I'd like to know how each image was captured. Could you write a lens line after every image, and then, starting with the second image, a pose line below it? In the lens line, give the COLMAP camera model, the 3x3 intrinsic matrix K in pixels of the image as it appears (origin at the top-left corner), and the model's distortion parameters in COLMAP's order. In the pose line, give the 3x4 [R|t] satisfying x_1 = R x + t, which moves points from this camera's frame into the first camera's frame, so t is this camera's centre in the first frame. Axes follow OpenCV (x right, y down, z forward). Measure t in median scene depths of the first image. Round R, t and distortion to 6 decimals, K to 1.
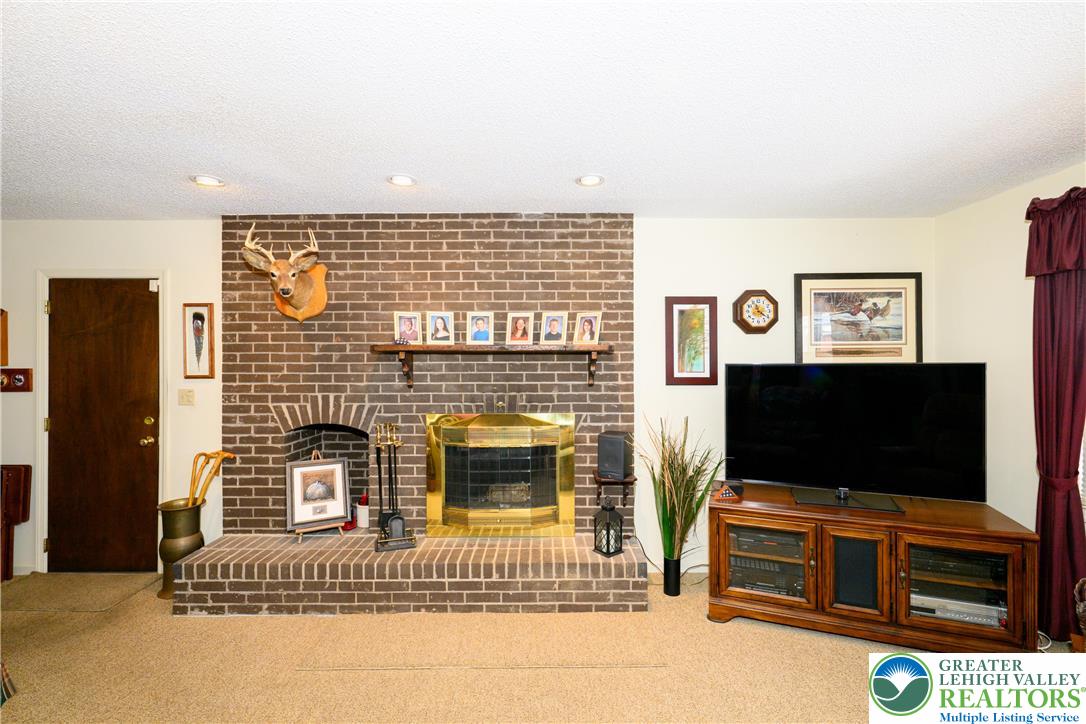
lens RADIAL K [[481.5, 0, 541.1], [0, 481.5, 362.2], [0, 0, 1]] dist [-0.000923, 0.000272]
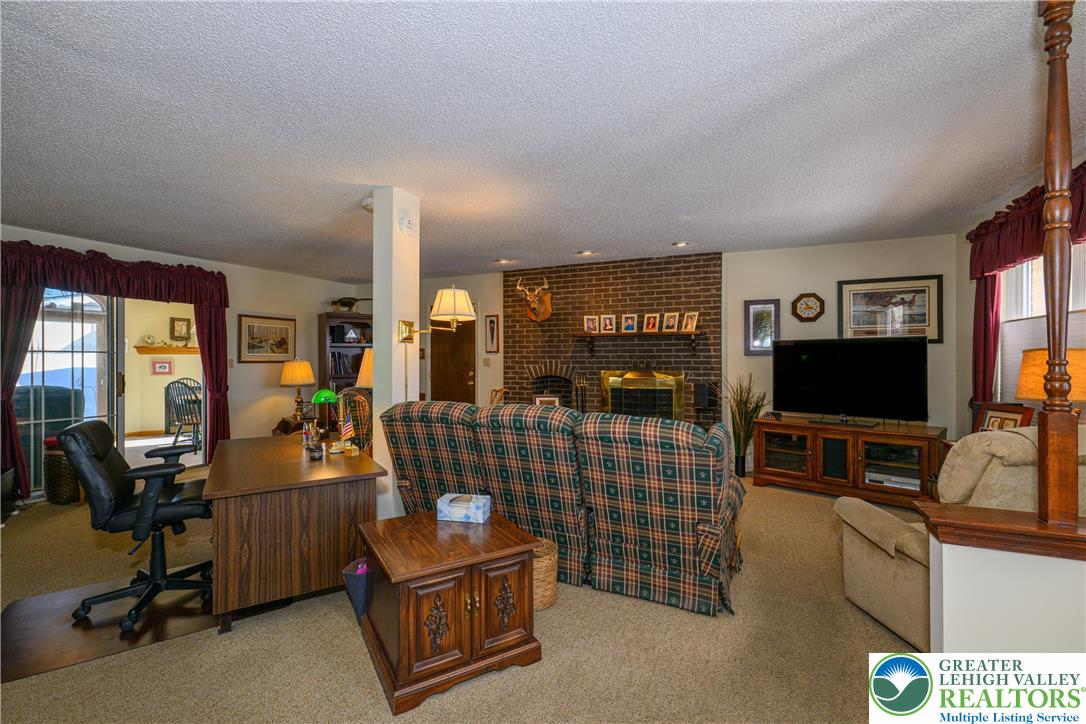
lens RADIAL K [[481.5, 0, 543.5], [0, 481.5, 360.7], [0, 0, 1]] dist [-0.000923, 0.000272]
pose [[0.915239, 0.001916, -0.402907, 0.301105], [0.001042, 0.999974, 0.007123, 0.055022], [0.402911, -0.006939, 0.915213, -0.773590]]
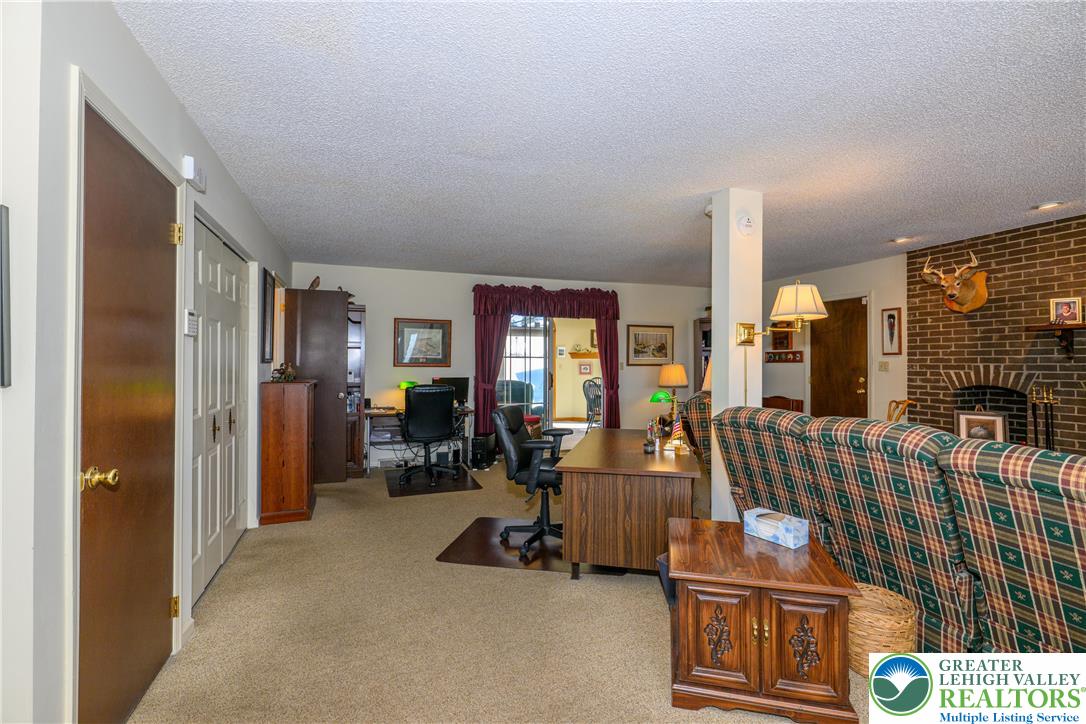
lens RADIAL K [[481.5, 0, 541.7], [0, 481.5, 360.5], [0, 0, 1]] dist [-0.000923, 0.000272]
pose [[0.352909, -0.002235, -0.935655, 0.399323], [0.002476, 0.999996, -0.001455, 0.054316], [0.935654, -0.001803, 0.352914, -0.692576]]
